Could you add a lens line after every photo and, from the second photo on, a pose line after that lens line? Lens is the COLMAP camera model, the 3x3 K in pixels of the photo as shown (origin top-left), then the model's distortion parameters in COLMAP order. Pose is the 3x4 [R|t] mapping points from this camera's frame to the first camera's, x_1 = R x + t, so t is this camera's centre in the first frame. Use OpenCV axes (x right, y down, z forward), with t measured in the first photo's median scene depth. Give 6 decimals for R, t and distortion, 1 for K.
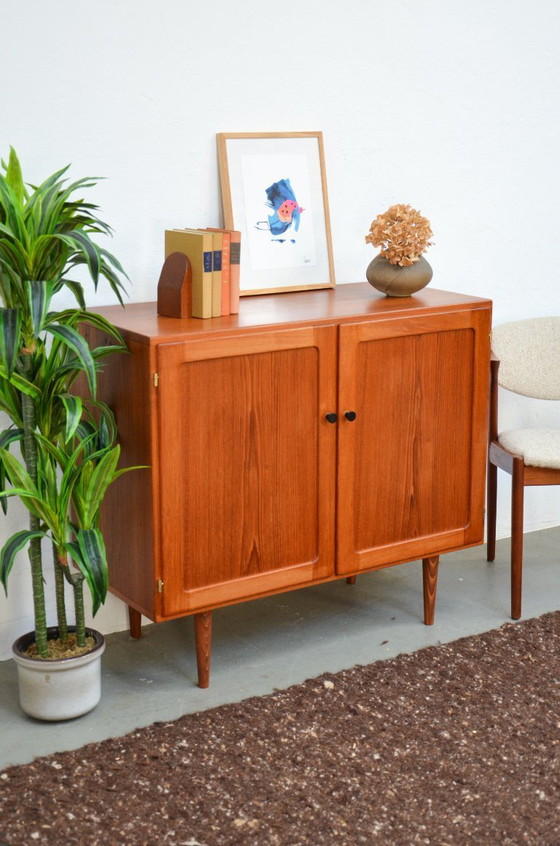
lens RADIAL K [[1309.4, 0, 291.0], [0, 1309.4, 400.3], [0, 0, 1]] dist [0.179073, 0.000000]
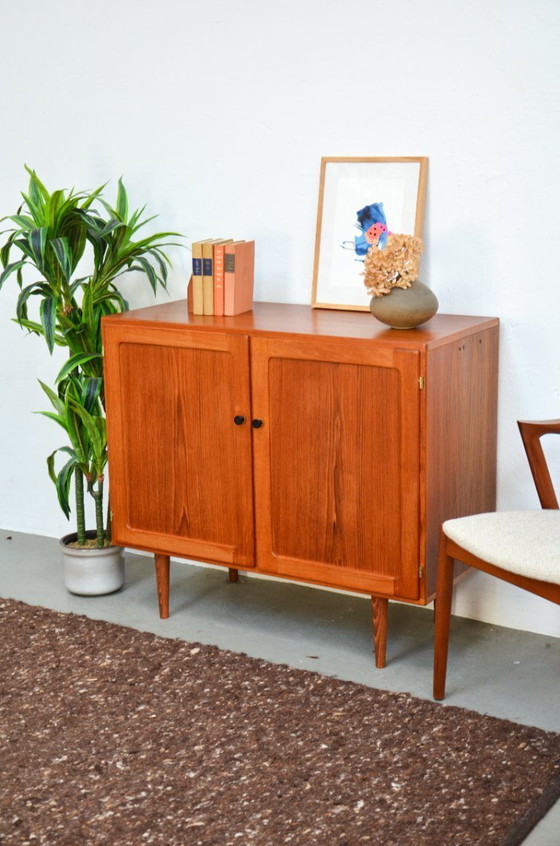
lens RADIAL K [[1309.4, 0, 280.8], [0, 1309.4, 422.8], [0, 0, 1]] dist [0.179073, 0.000000]
pose [[0.416085, 0.197051, -0.887719, 1.029645], [-0.186475, 0.973981, 0.128796, -0.133374], [0.890000, 0.111947, 0.442004, 0.556018]]
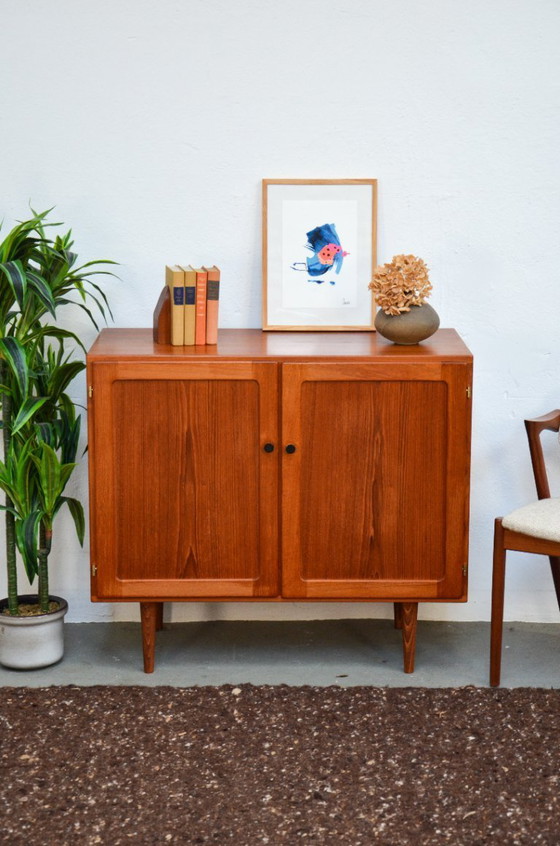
lens RADIAL K [[1692.5, 0, 280.3], [0, 1692.5, 423.5], [0, 0, 1]] dist [0.387612, 0.000000]
pose [[0.836611, 0.114252, -0.535750, 0.796828], [-0.123789, 0.992140, 0.018274, -0.033592], [0.533627, 0.051032, 0.844179, -0.179519]]
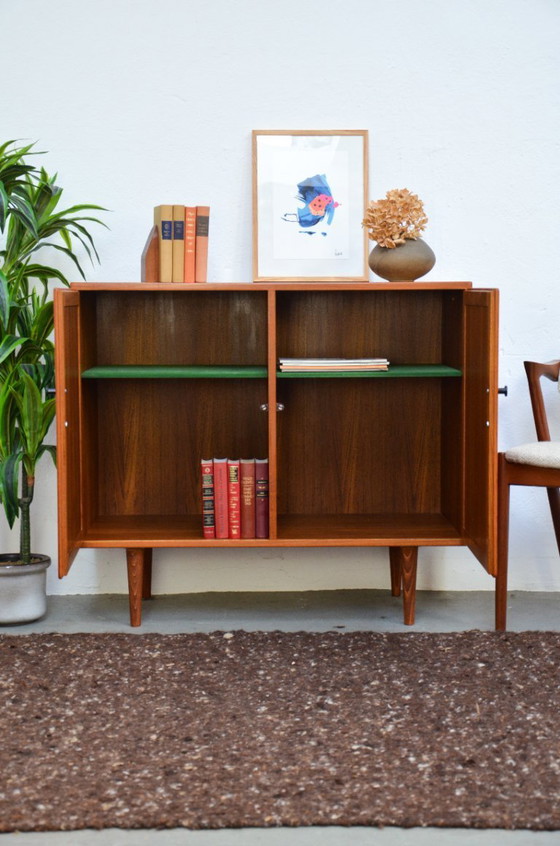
lens RADIAL K [[1488.1, 0, 280.0], [0, 1488.1, 430.4], [0, 0, 1]] dist [0.267298, 0.000000]
pose [[0.842547, 0.043339, -0.536876, 0.686887], [-0.116069, 0.987948, -0.102402, 0.174746], [0.525968, 0.148594, 0.837423, 0.028157]]
